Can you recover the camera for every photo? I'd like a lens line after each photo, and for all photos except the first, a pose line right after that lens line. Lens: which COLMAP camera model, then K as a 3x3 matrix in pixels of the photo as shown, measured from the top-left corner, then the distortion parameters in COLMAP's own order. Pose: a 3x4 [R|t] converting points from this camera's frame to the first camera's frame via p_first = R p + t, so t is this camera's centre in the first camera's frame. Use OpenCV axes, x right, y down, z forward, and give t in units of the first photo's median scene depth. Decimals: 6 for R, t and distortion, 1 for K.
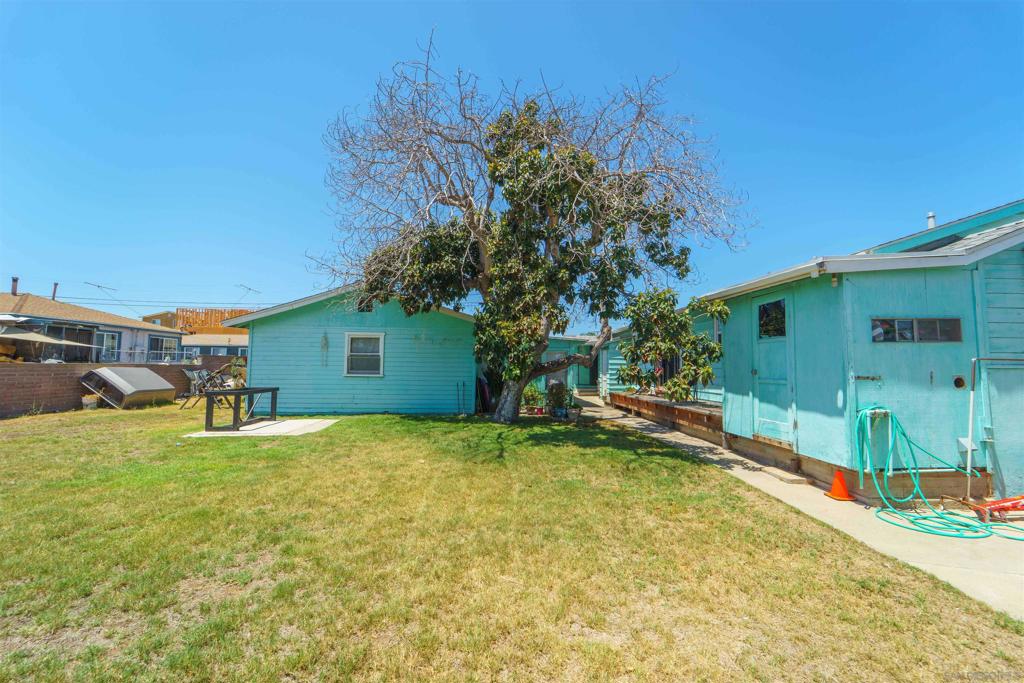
lens RADIAL K [[407.7, 0, 514.7], [0, 407.7, 339.8], [0, 0, 1]] dist [-0.000495, -0.000508]
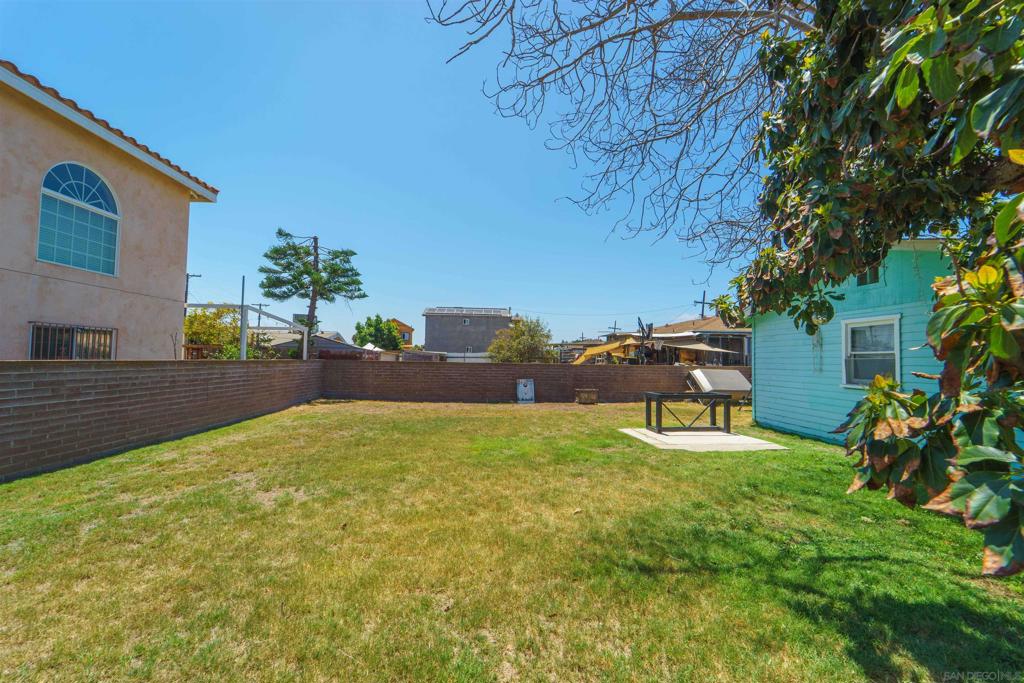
lens RADIAL K [[407.7, 0, 515.8], [0, 407.7, 342.6], [0, 0, 1]] dist [-0.000495, -0.000508]
pose [[0.020872, -0.050155, -0.998523, 0.231589], [0.045955, 0.997733, -0.049155, 0.024766], [0.998725, -0.044861, 0.023130, 0.454219]]
